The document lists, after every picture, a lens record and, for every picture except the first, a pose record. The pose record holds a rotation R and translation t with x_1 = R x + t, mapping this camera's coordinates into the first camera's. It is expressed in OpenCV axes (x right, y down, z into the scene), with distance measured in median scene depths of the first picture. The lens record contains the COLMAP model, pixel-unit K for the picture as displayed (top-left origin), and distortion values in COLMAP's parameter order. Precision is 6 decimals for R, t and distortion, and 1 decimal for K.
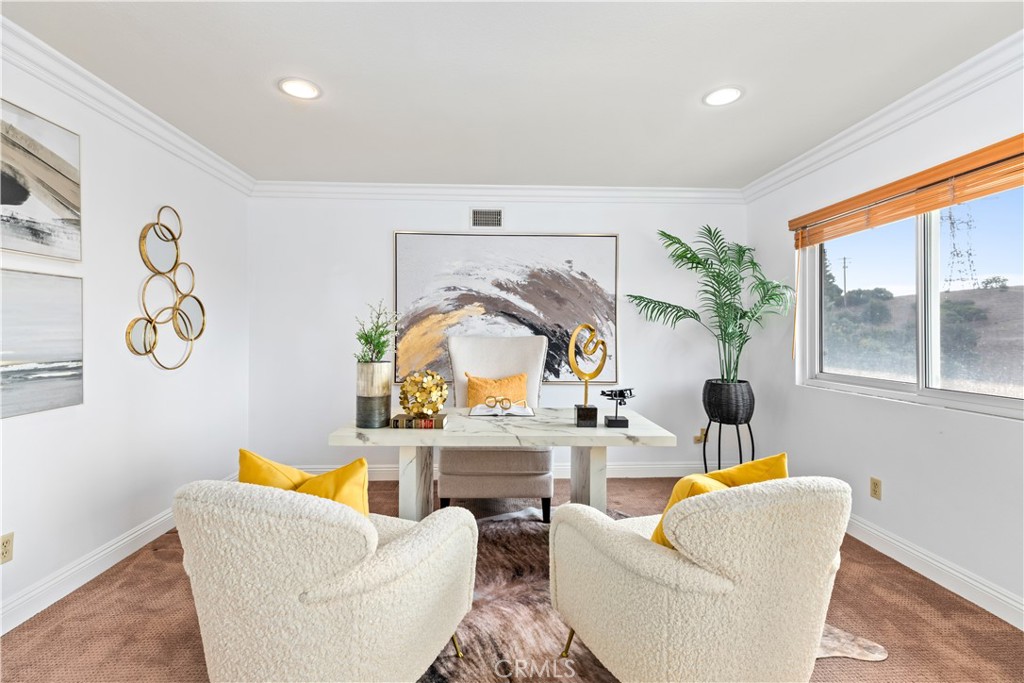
lens RADIAL K [[458.7, 0, 510.7], [0, 458.7, 325.3], [0, 0, 1]] dist [0.000739, 0.000062]
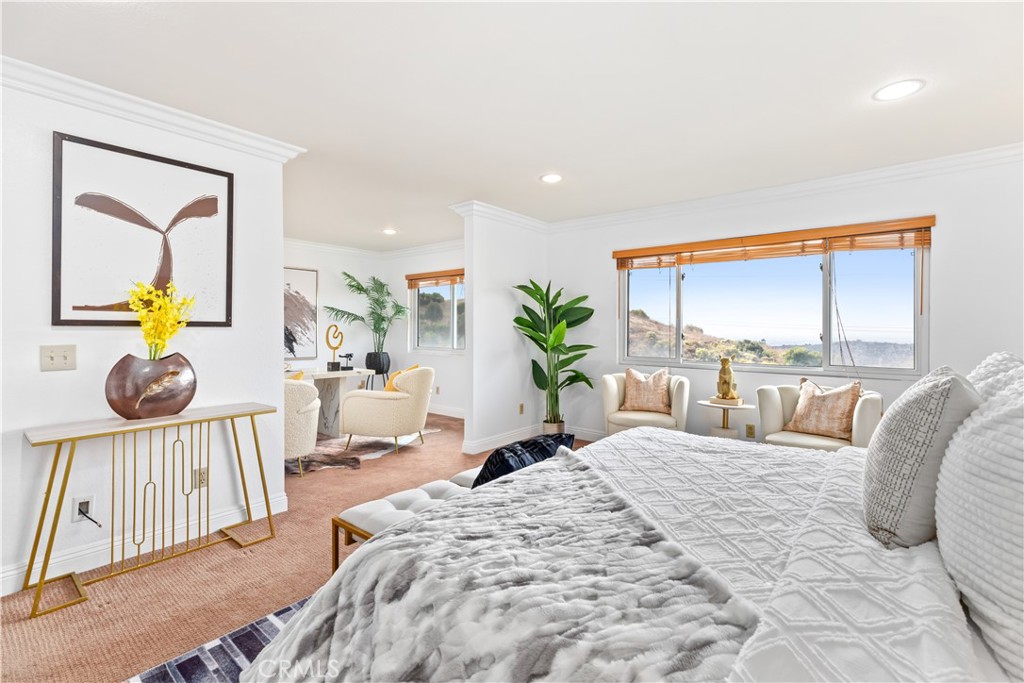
lens RADIAL K [[455.4, 0, 508.8], [0, 455.4, 335.2], [0, 0, 1]] dist [0.002269, 0.000343]
pose [[0.670376, -0.012389, 0.741918, -0.593176], [-0.012716, 0.999522, 0.028180, -0.015752], [-0.741913, -0.028325, 0.669898, -0.714844]]
